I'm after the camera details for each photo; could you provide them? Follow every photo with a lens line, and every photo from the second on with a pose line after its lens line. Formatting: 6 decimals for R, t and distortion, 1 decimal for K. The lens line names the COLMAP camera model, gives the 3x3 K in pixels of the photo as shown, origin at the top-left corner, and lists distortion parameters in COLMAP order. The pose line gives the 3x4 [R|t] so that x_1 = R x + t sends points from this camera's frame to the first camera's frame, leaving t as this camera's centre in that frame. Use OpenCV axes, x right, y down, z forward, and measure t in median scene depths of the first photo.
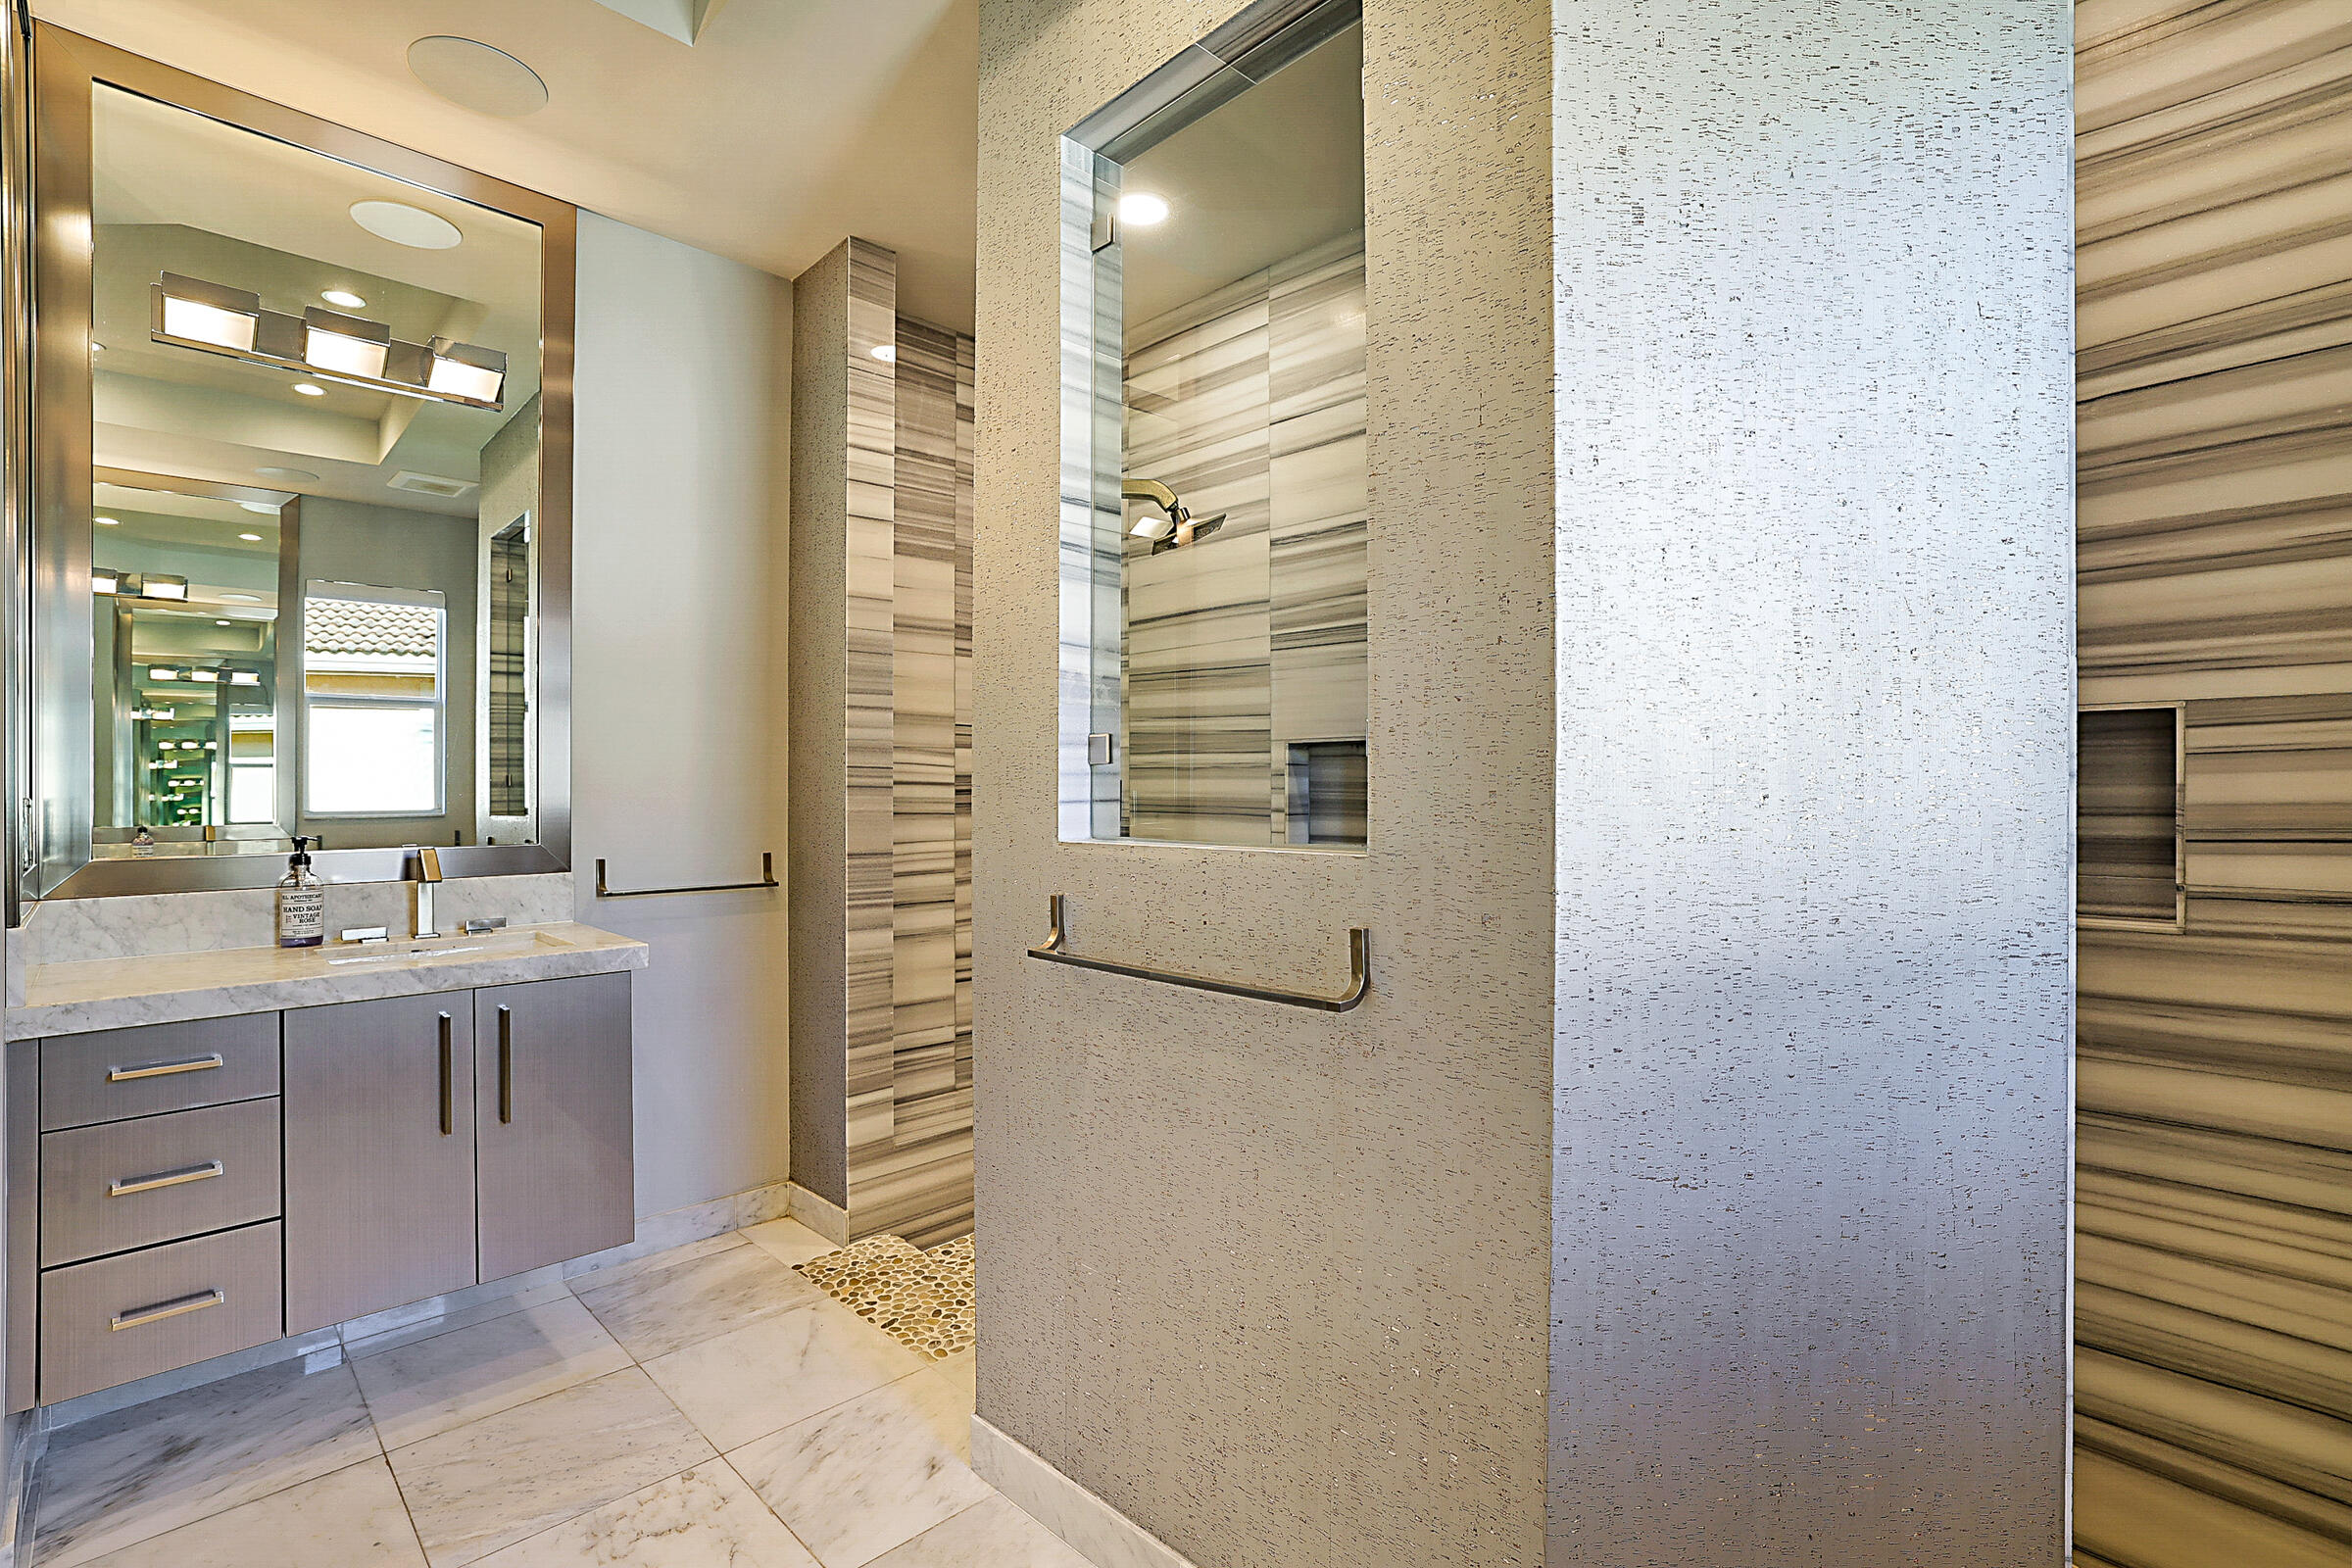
lens RADIAL K [[1084.3, 0, 1161.0], [0, 1084.3, 785.5], [0, 0, 1]] dist [-0.027978, 0.001438]
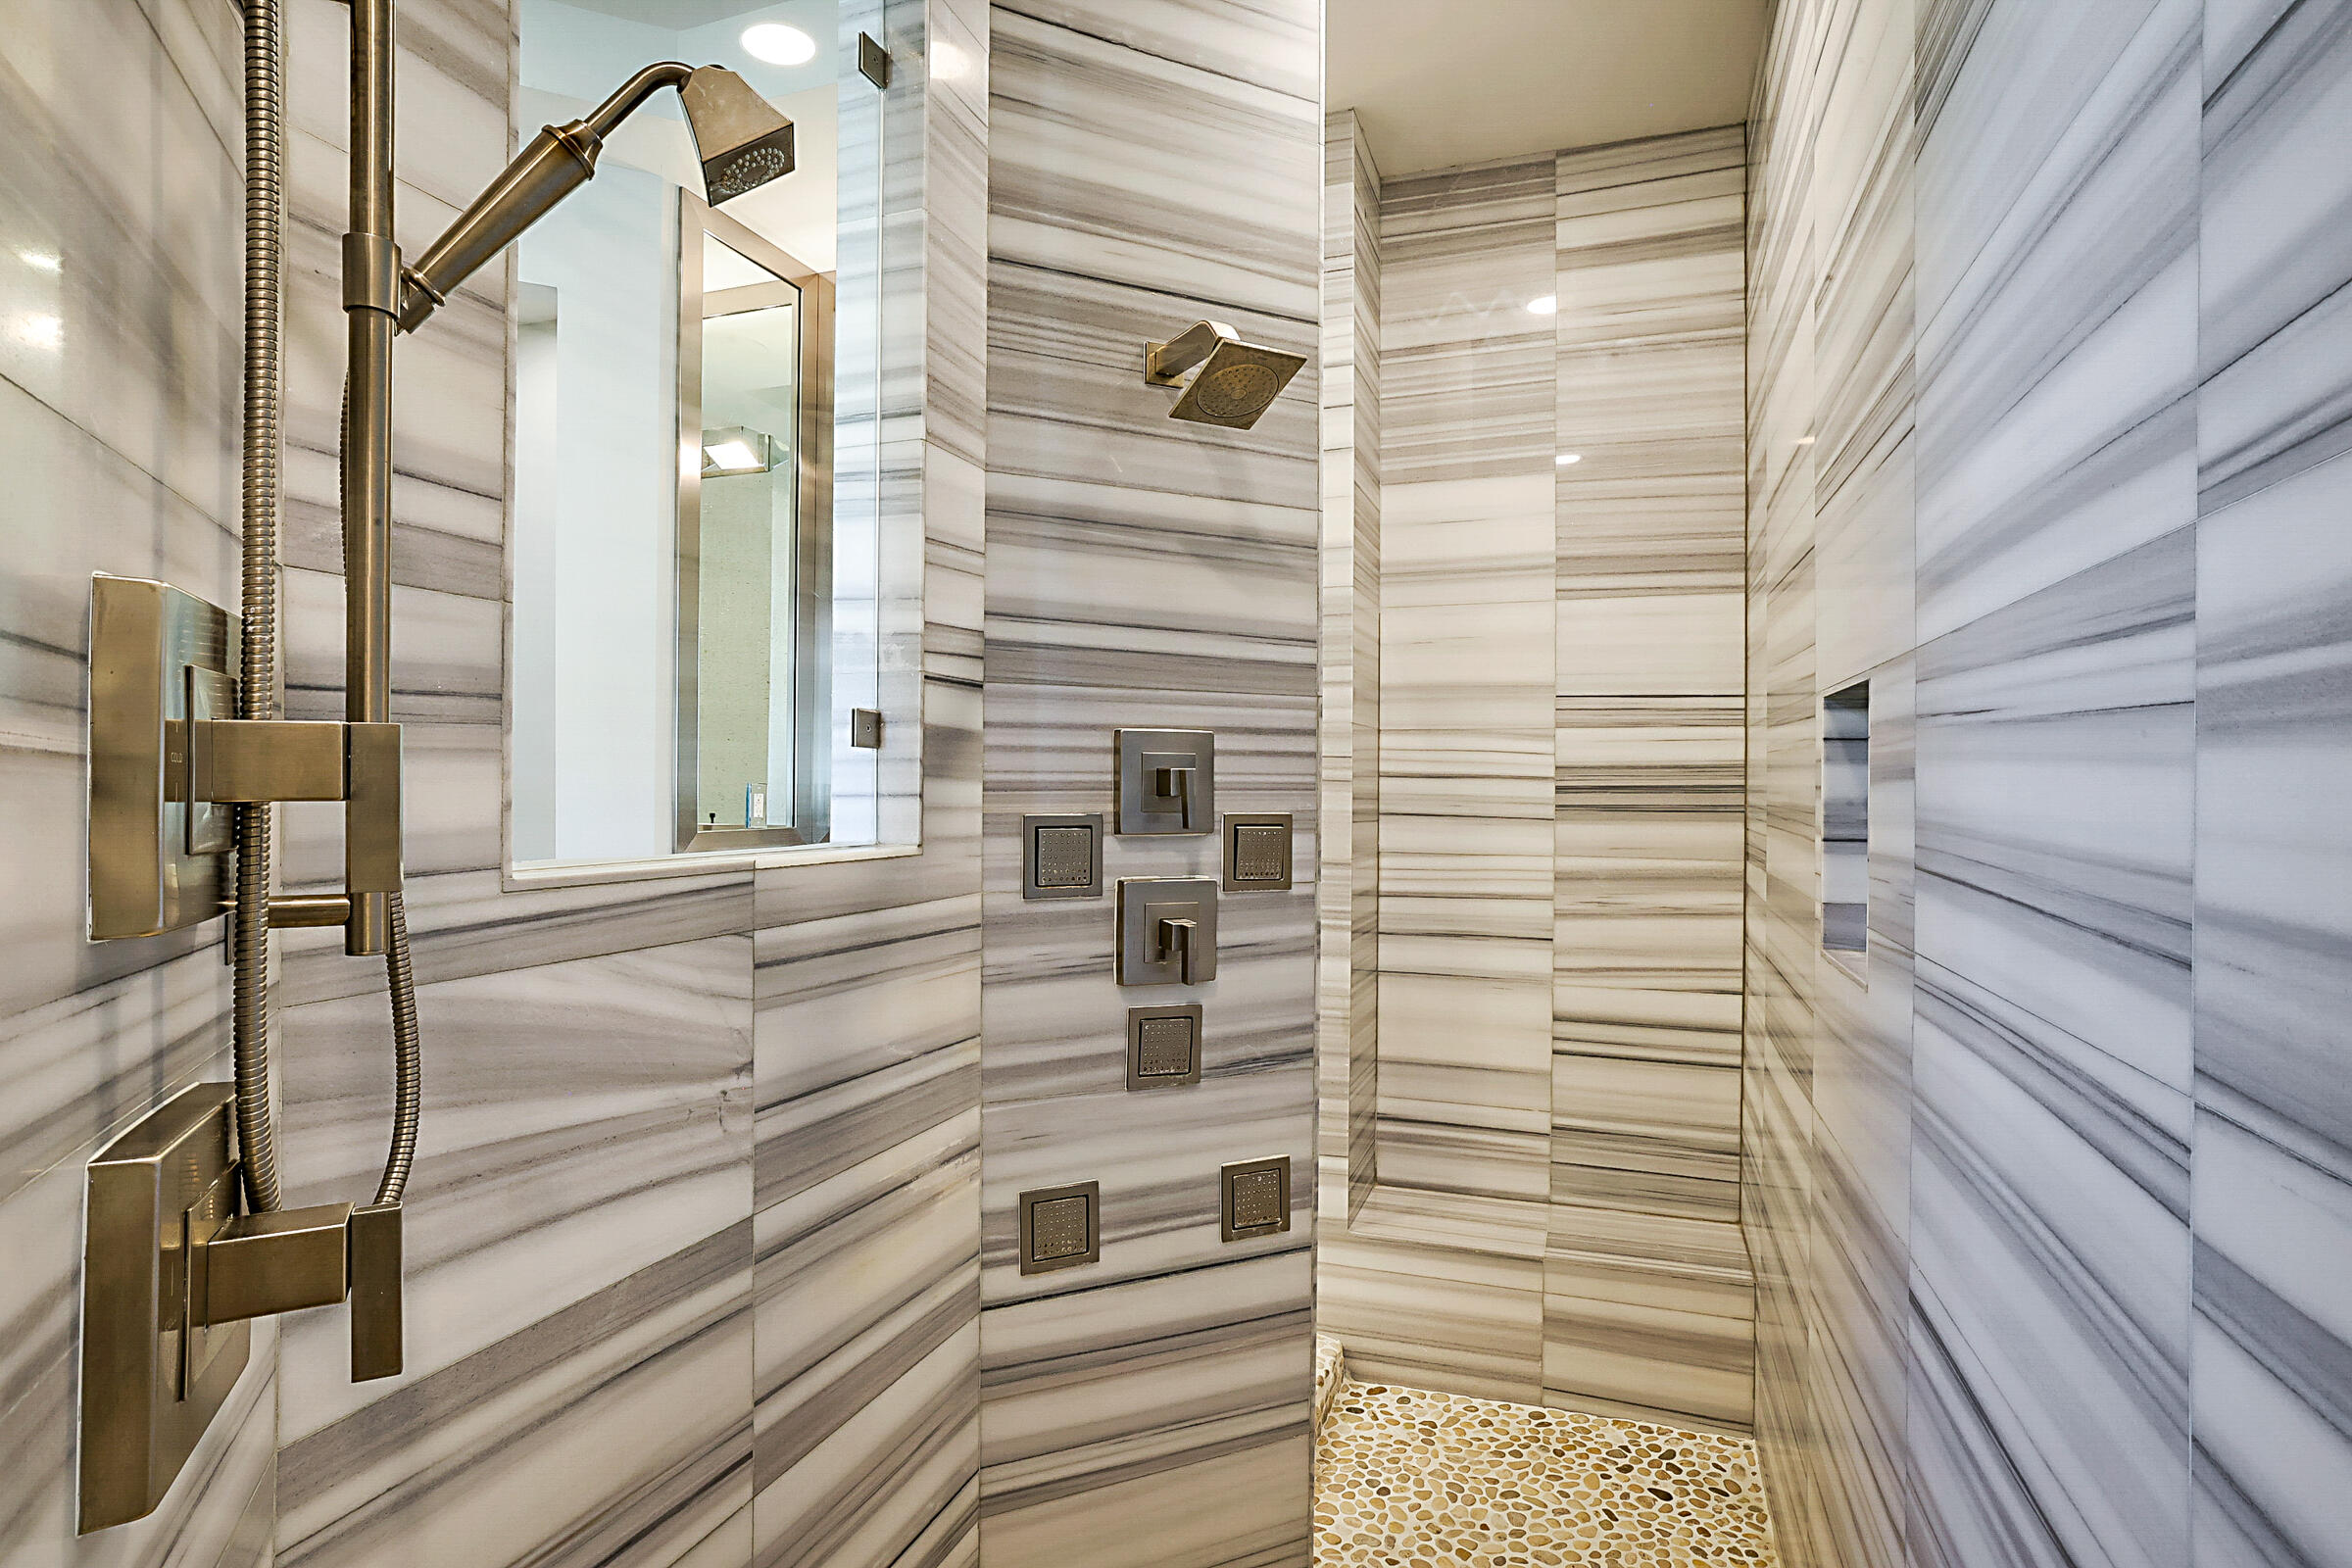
lens RADIAL K [[1214.5, 0, 1185.6], [0, 1214.5, 774.5], [0, 0, 1]] dist [-0.012470, 0.014386]
pose [[0.451014, 0.001071, -0.892516, 0.862731], [-0.007374, 0.999970, -0.002527, -0.000100], [0.892487, 0.007721, 0.451008, 0.852924]]
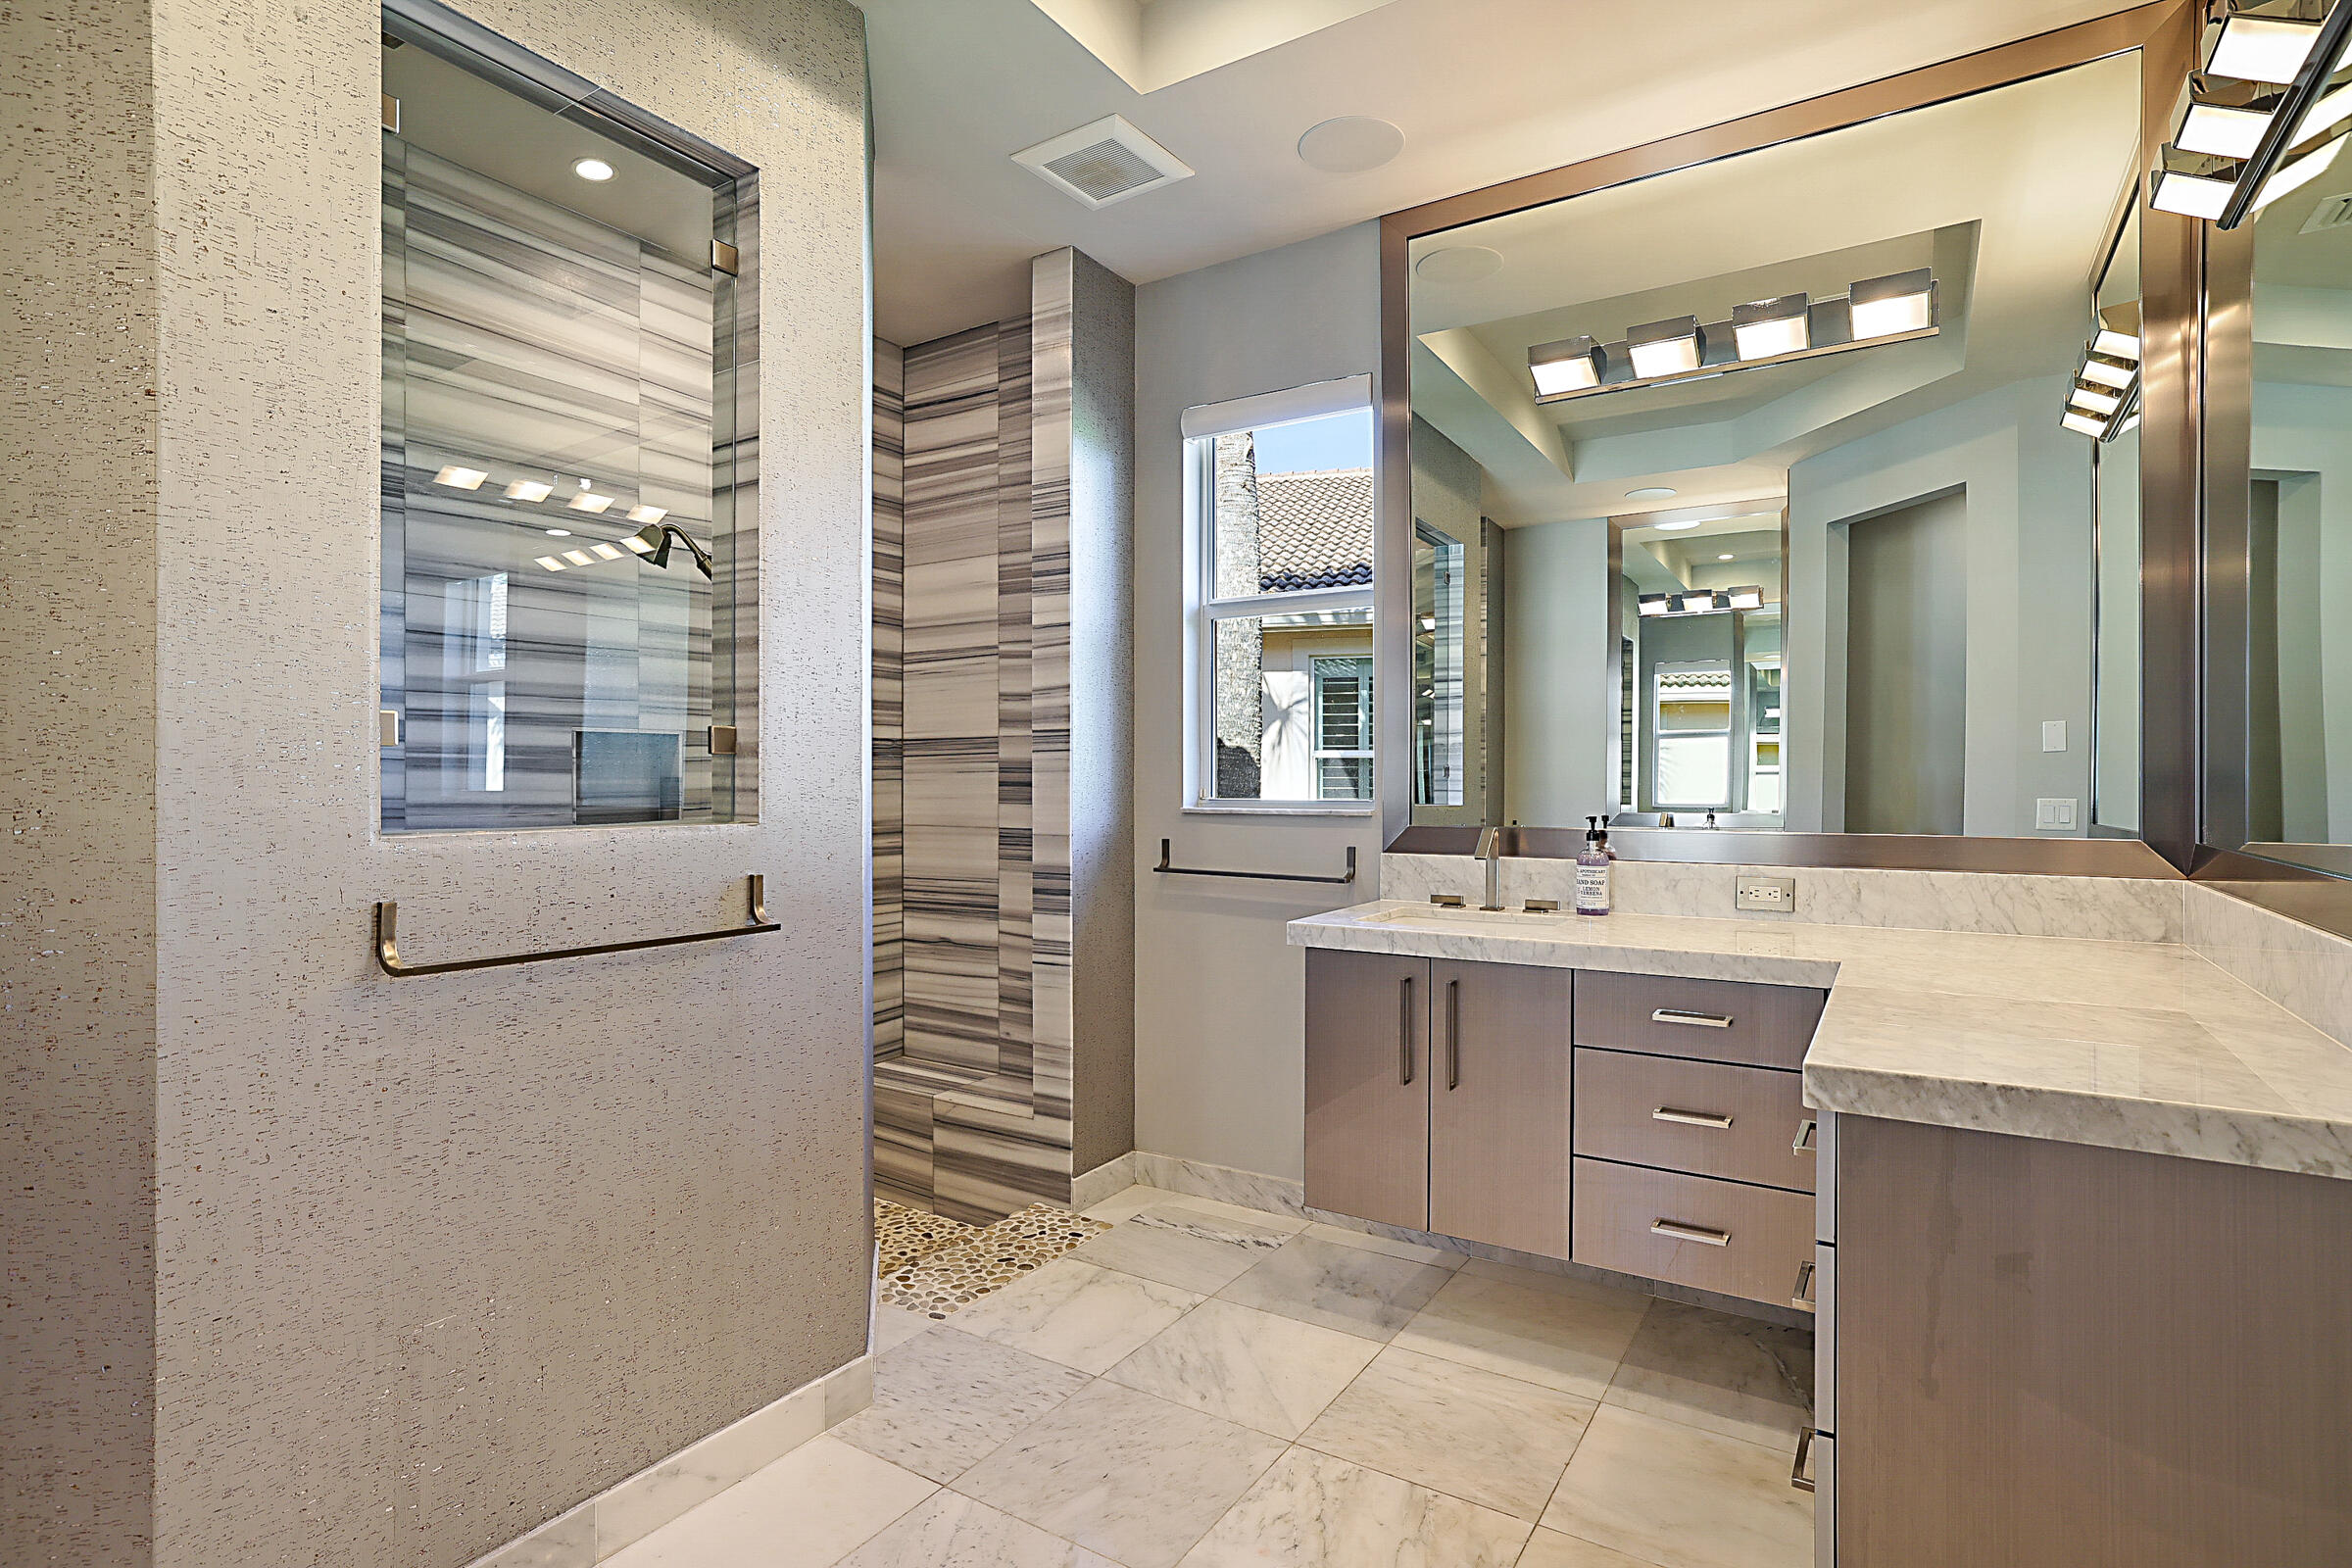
lens RADIAL K [[1214.5, 0, 1187.6], [0, 1214.5, 782.0], [0, 0, 1]] dist [-0.012470, 0.014386]
pose [[-0.236800, 0.003971, 0.971550, -1.187161], [0.000584, 0.999992, -0.003945, 0.013302], [-0.971558, -0.000367, -0.236801, 0.651274]]
